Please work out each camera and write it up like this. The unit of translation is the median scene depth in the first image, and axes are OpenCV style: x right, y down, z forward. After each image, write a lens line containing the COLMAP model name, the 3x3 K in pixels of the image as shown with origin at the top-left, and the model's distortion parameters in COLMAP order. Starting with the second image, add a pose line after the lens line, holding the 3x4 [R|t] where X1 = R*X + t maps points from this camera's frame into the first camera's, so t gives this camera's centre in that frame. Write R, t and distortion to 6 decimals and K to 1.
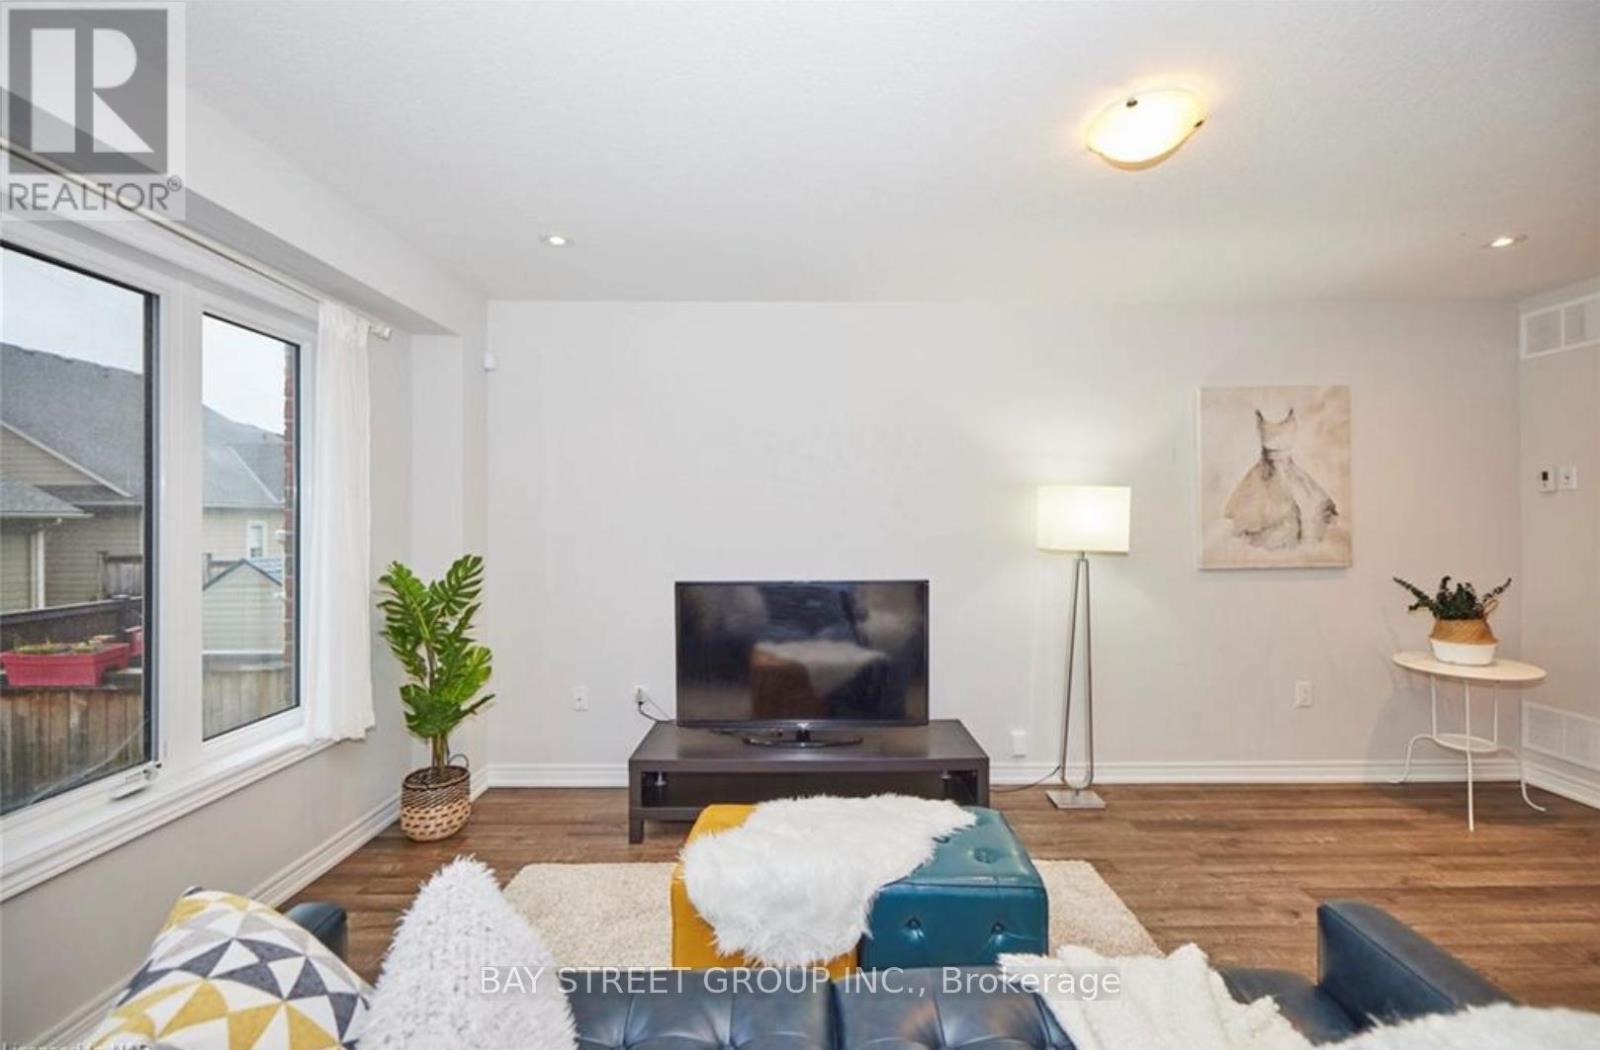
lens RADIAL K [[686.5, 0, 811.8], [0, 686.5, 520.0], [0, 0, 1]] dist [0.004348, 0.000029]
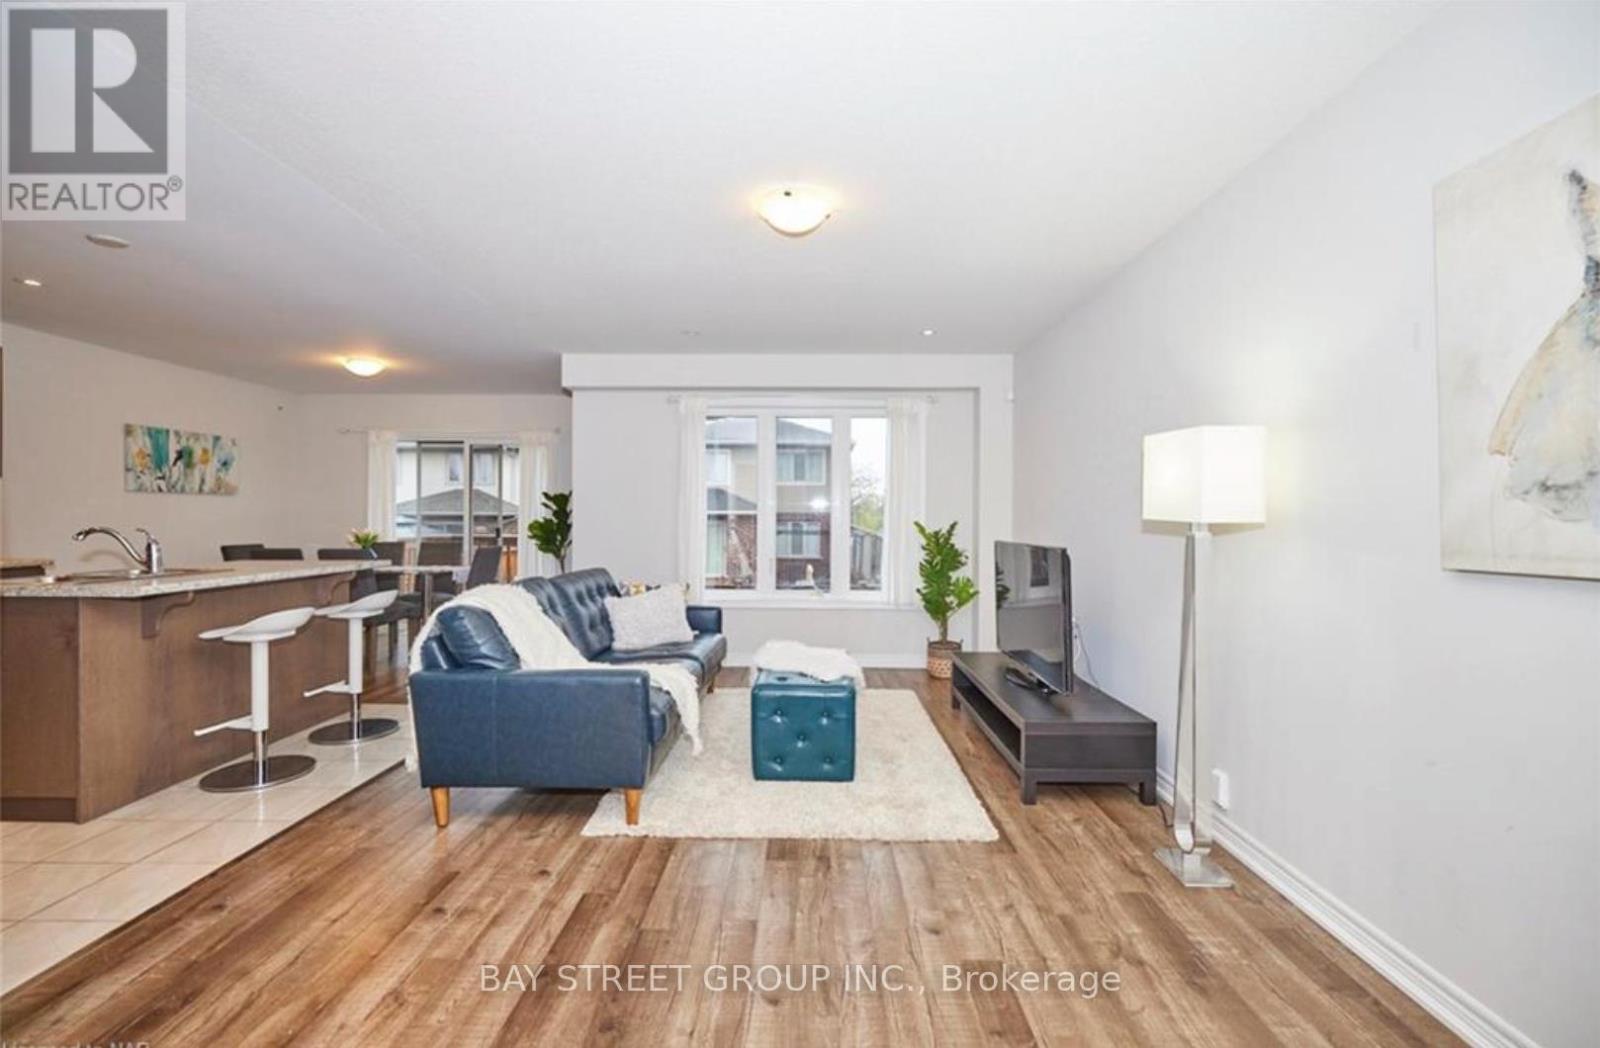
lens RADIAL K [[686.5, 0, 804.8], [0, 686.5, 521.1], [0, 0, 1]] dist [0.004348, 0.000029]
pose [[-0.027384, 0.005730, -0.999609, 1.128062], [0.000155, 0.999984, 0.005728, 0.039143], [0.999625, 0.000001, -0.027385, 0.622045]]
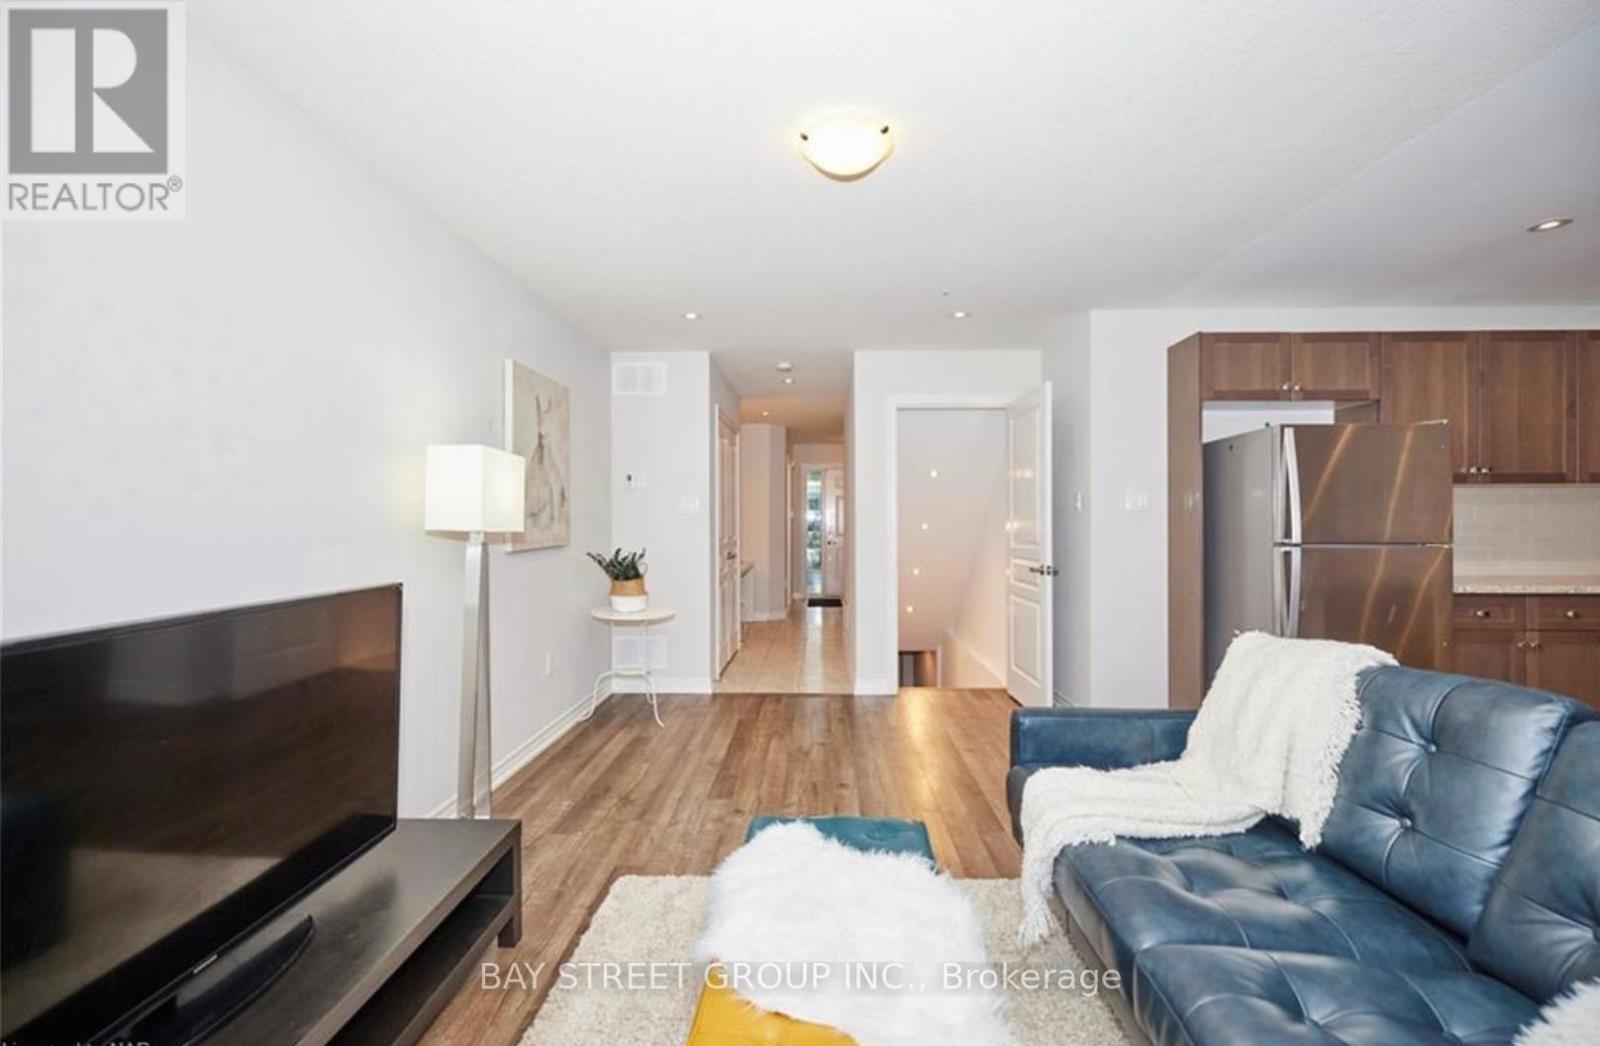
lens RADIAL K [[686.5, 0, 802.5], [0, 686.5, 521.2], [0, 0, 1]] dist [0.004348, 0.000029]
pose [[0.044559, 0.004359, 0.998997, -0.391445], [0.001775, 0.999989, -0.004443, 0.036103], [-0.999005, 0.001971, 0.044551, 0.597374]]
